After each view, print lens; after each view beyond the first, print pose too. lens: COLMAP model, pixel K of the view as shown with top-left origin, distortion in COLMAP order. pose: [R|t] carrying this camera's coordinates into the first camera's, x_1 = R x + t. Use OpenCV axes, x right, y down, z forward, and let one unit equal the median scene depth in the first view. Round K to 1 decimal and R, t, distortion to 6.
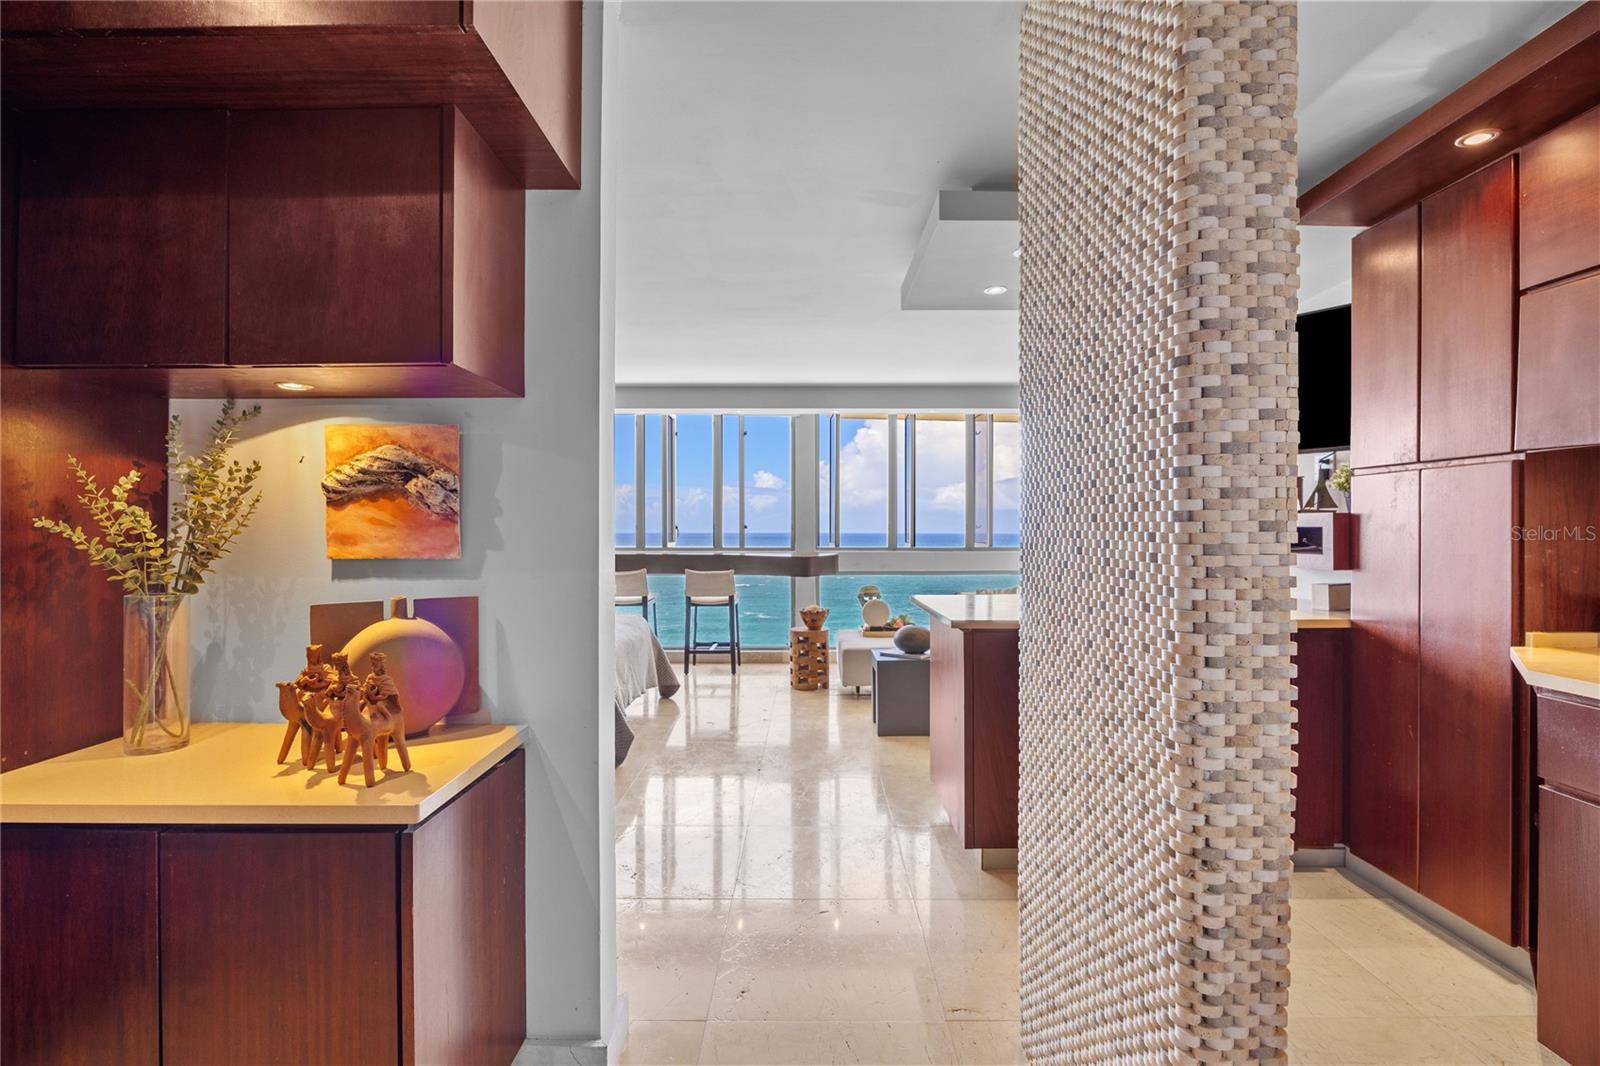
lens RADIAL K [[726.6, 0, 797.1], [0, 726.6, 527.4], [0, 0, 1]] dist [-0.015386, 0.000781]
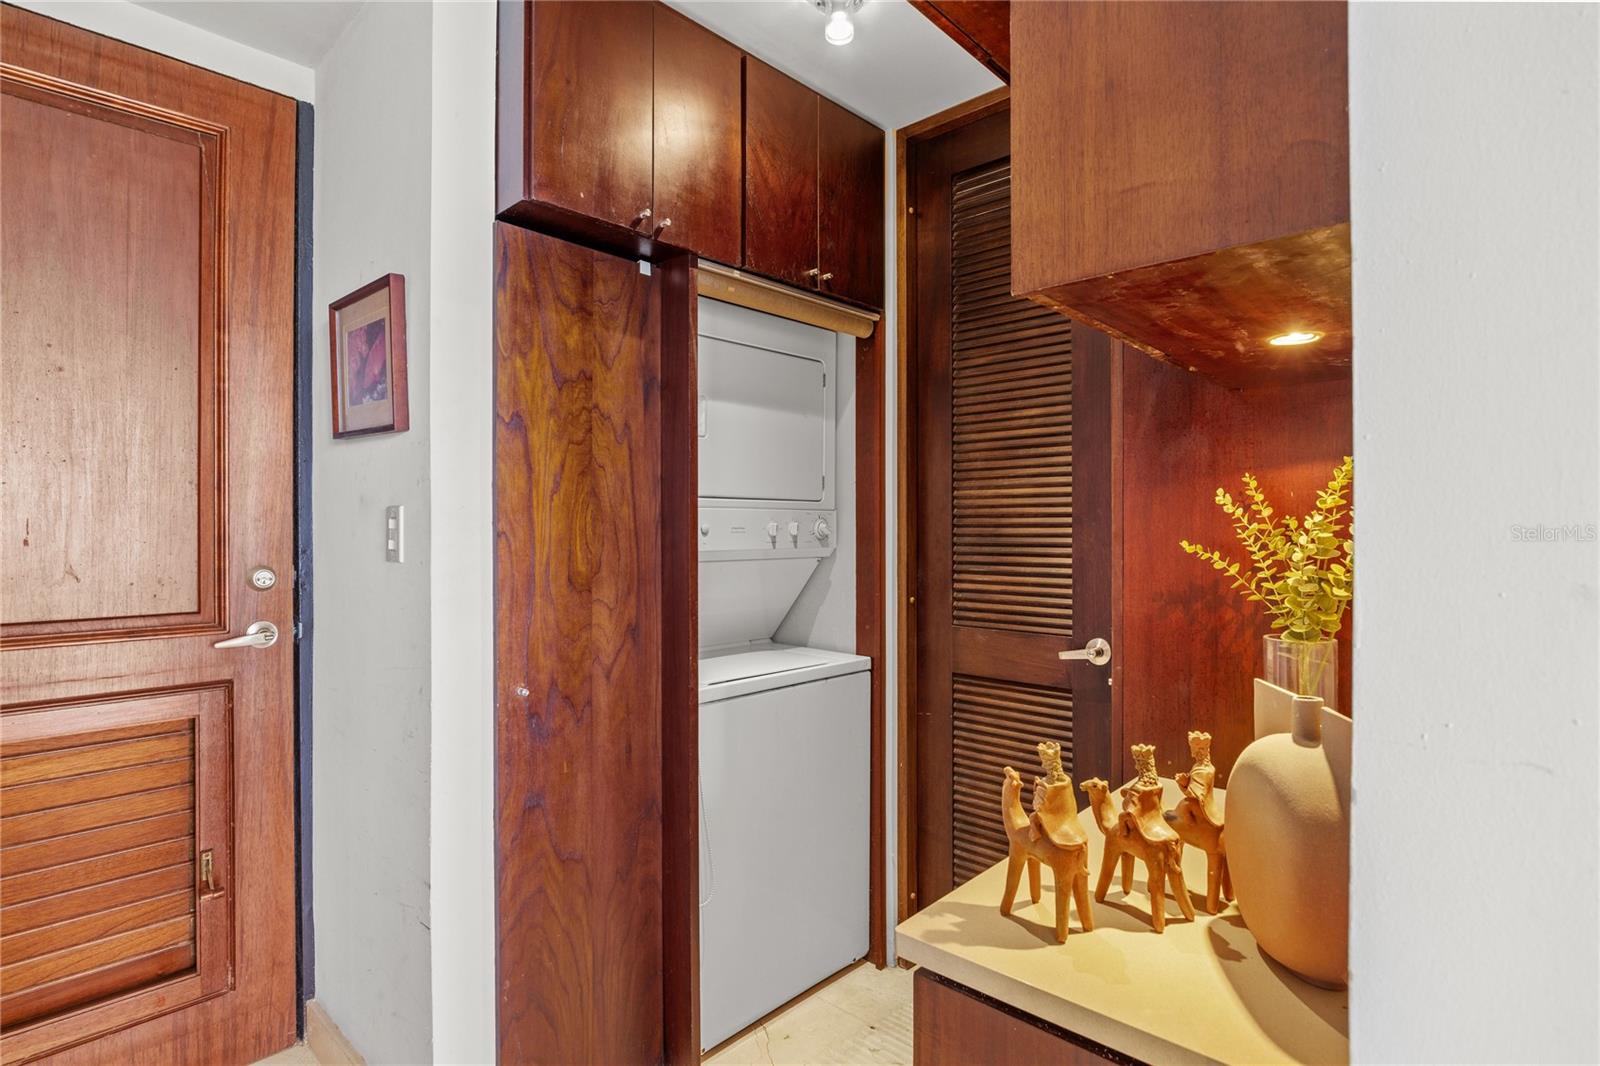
lens RADIAL K [[816.6, 0, 806.3], [0, 816.6, 535.7], [0, 0, 1]] dist [-0.003288, -0.000972]
pose [[-0.685478, 0.007942, -0.728050, 0.073512], [0.007390, 0.999965, 0.003950, -0.015570], [0.728055, -0.002673, -0.685513, 0.691056]]
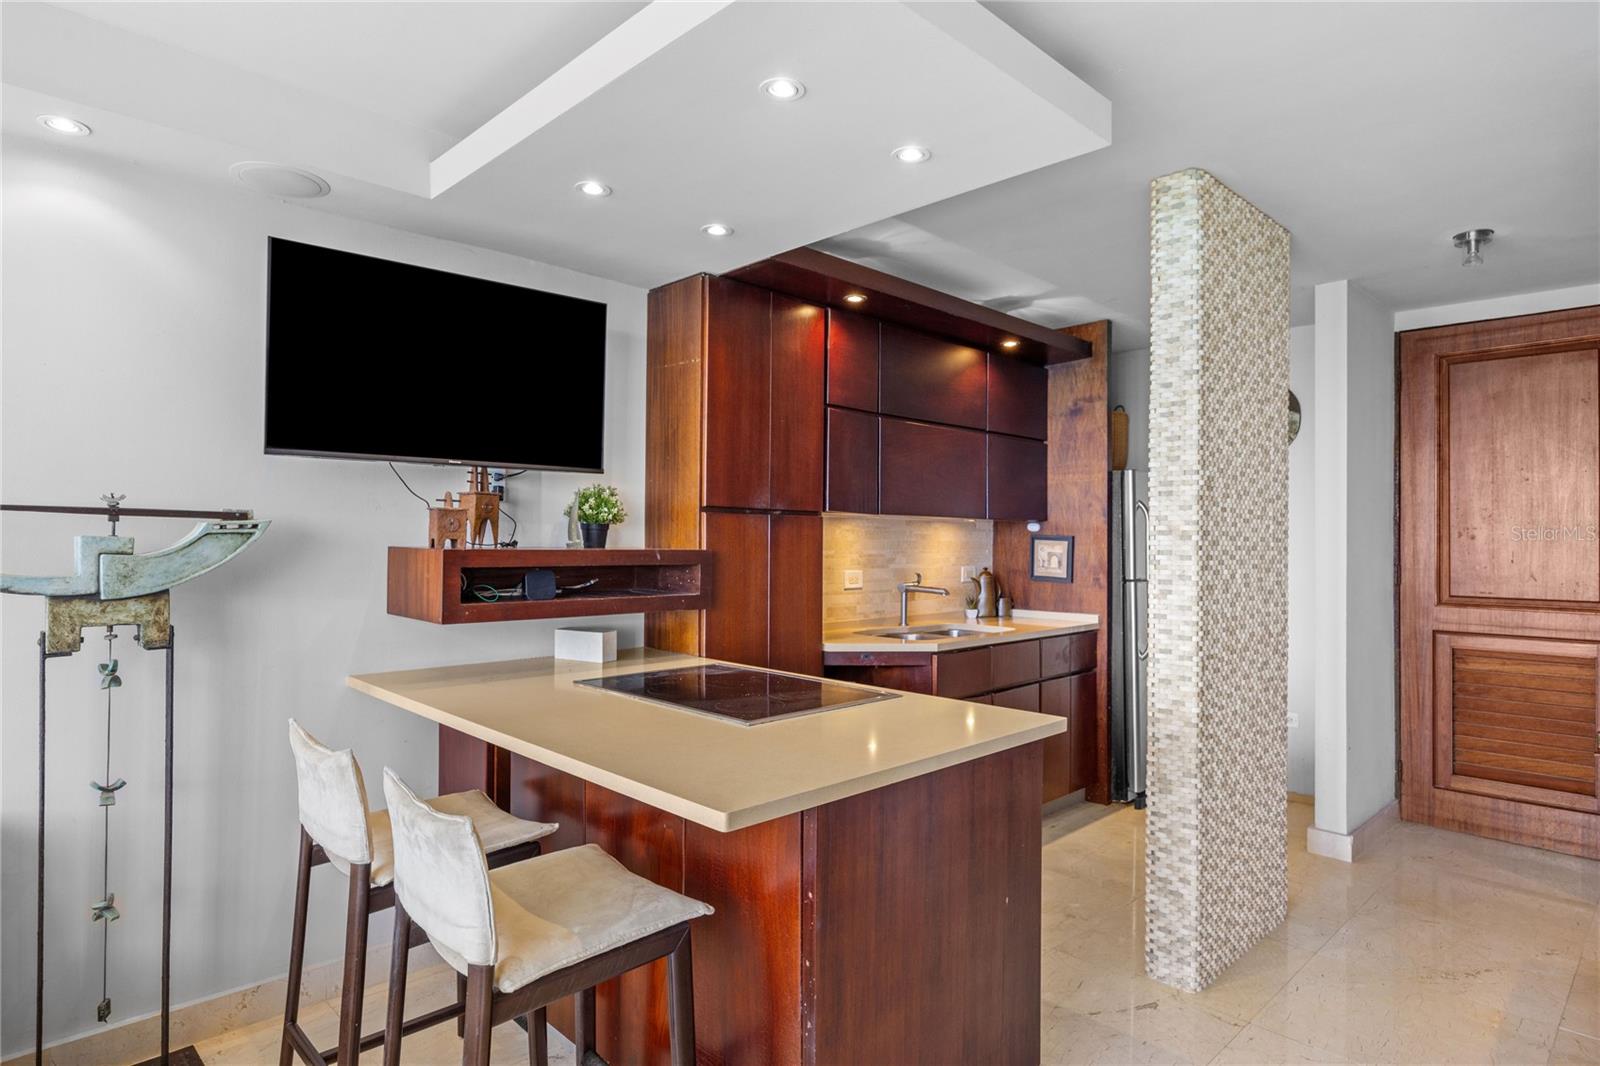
lens RADIAL K [[885.7, 0, 803.7], [0, 885.7, 526.7], [0, 0, 1]] dist [-0.006244, 0.001033]
pose [[-0.711044, 0.004040, 0.703136, -0.188201], [-0.011223, 0.999791, -0.017094, -0.033227], [-0.703058, -0.020046, -0.710850, 1.800841]]
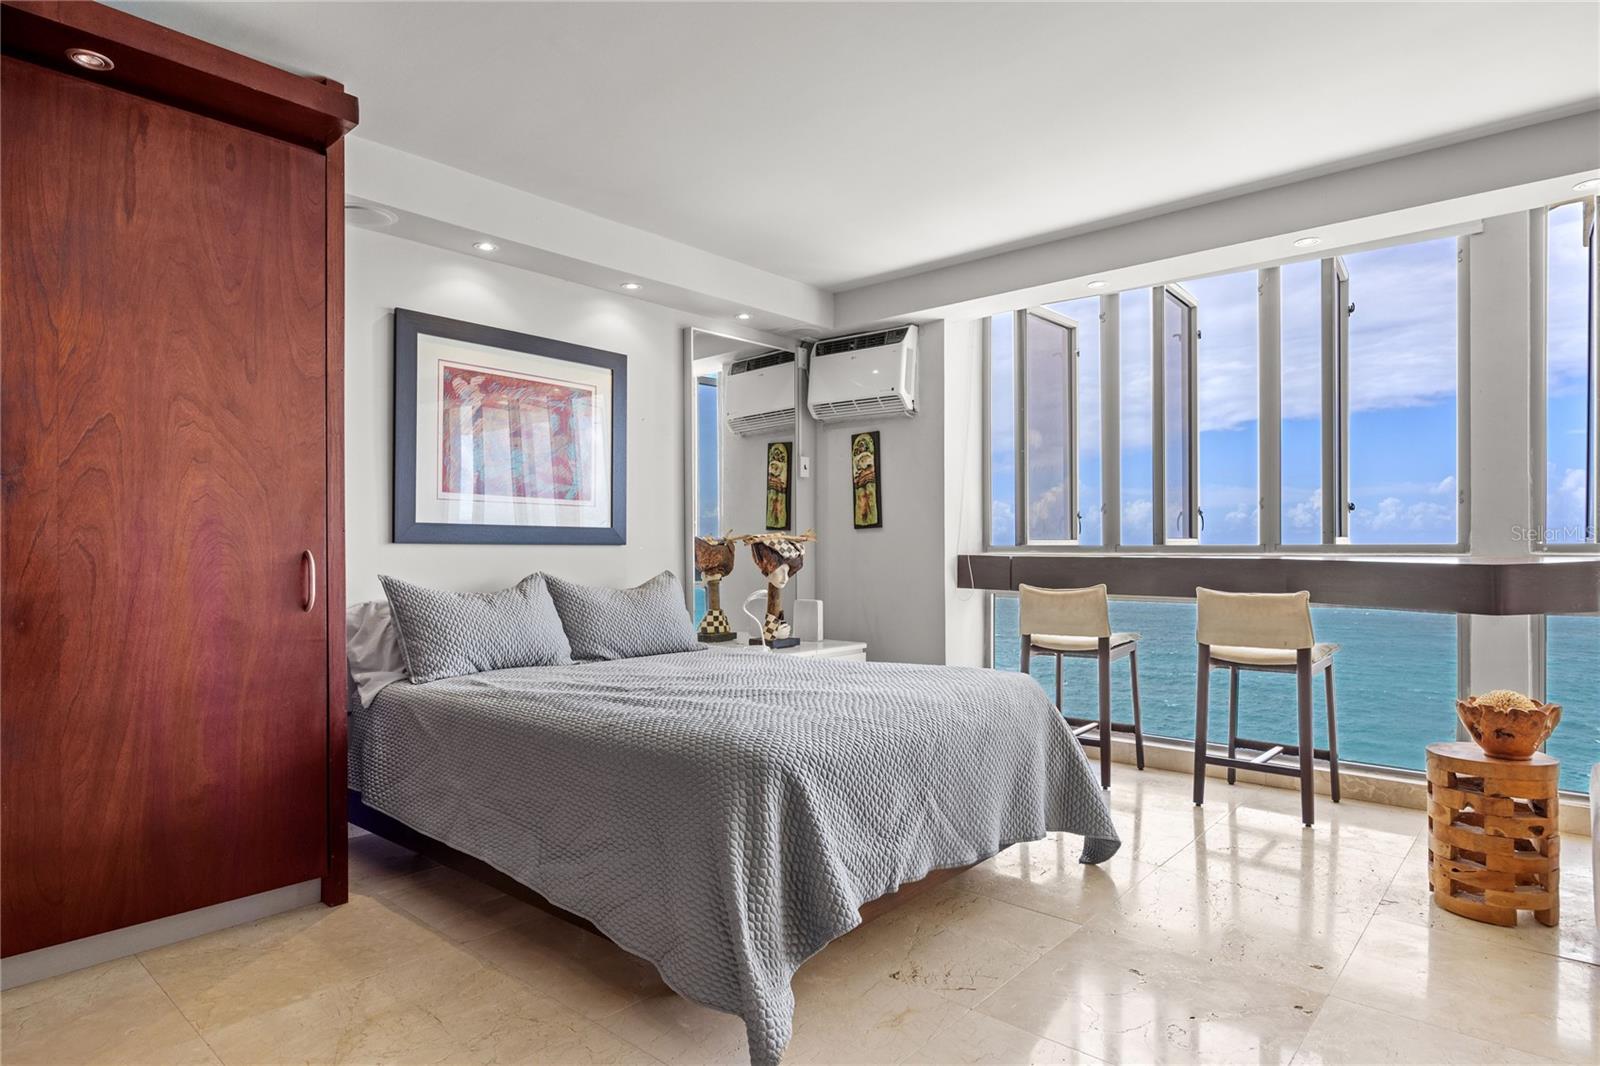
lens RADIAL K [[885.7, 0, 797.3], [0, 885.7, 554.1], [0, 0, 1]] dist [-0.006244, 0.001033]
pose [[0.759436, 0.002627, -0.650577, 0.094763], [0.006275, 0.999916, 0.011362, 0.069932], [0.650552, -0.012711, 0.759355, 0.997052]]
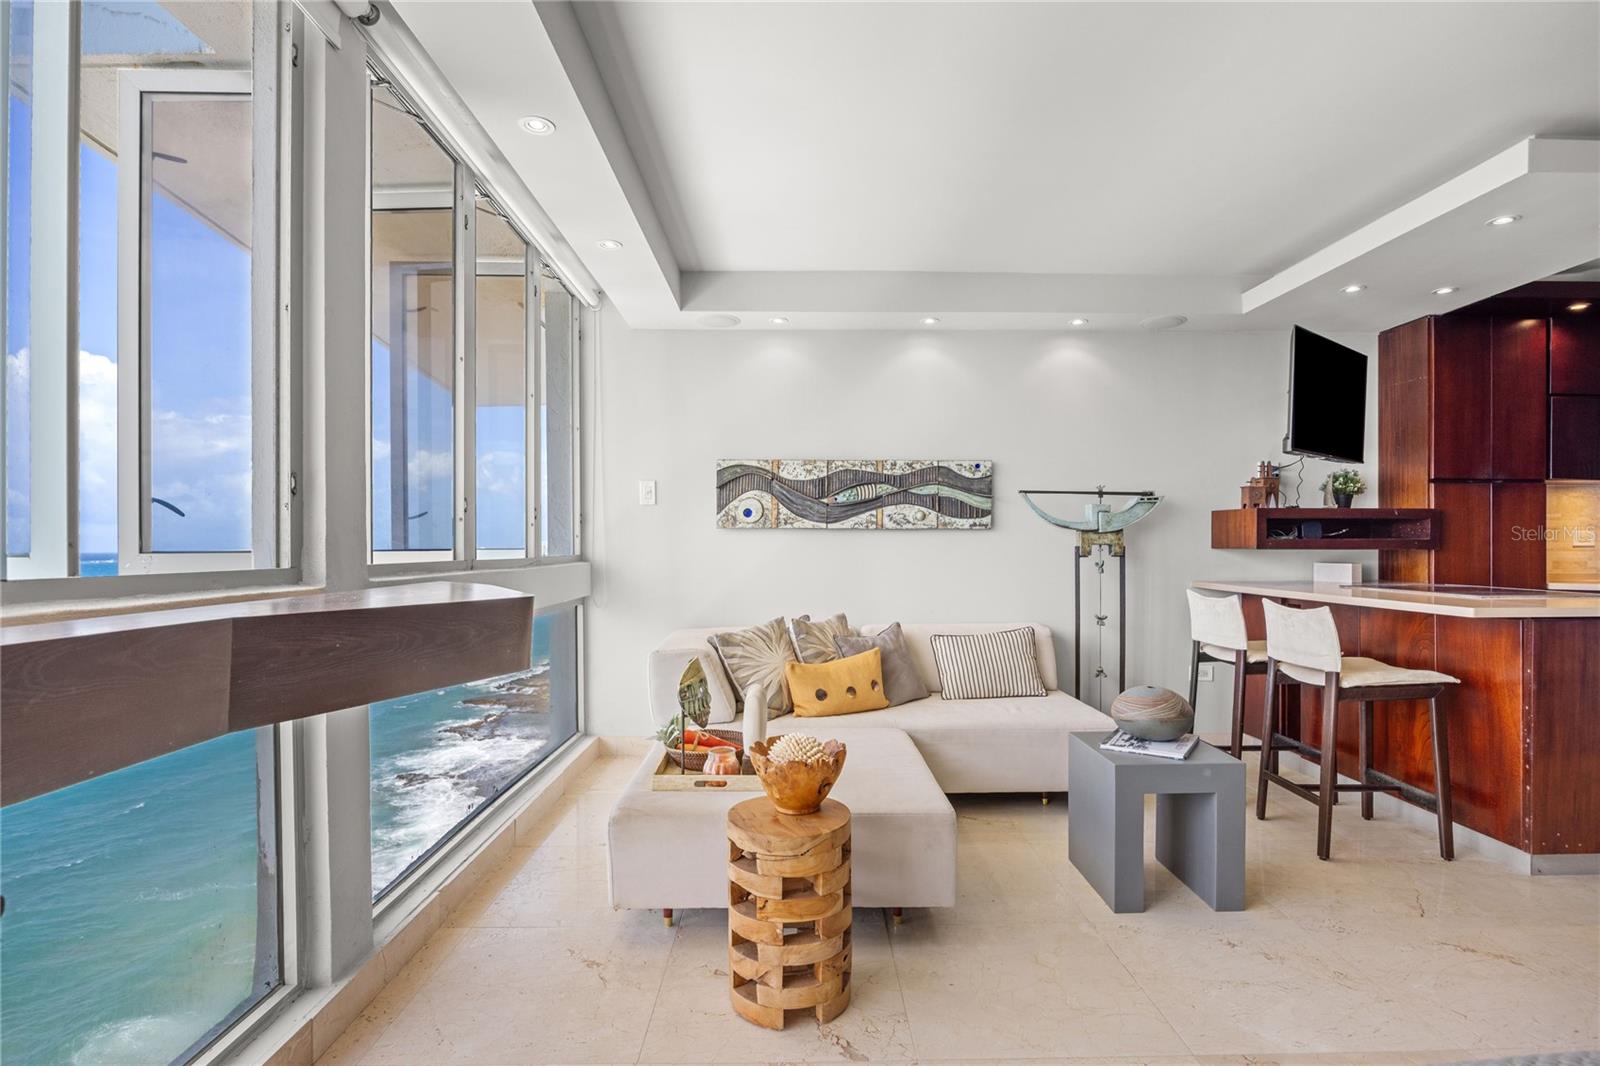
lens RADIAL K [[776.1, 0, 802.2], [0, 776.1, 549.6], [0, 0, 1]] dist [-0.012176, -0.000392]
pose [[-0.029944, -0.005832, 0.999535, -0.729033], [-0.001950, 0.999981, 0.005776, 0.054523], [-0.999550, -0.001776, -0.029955, 2.332705]]
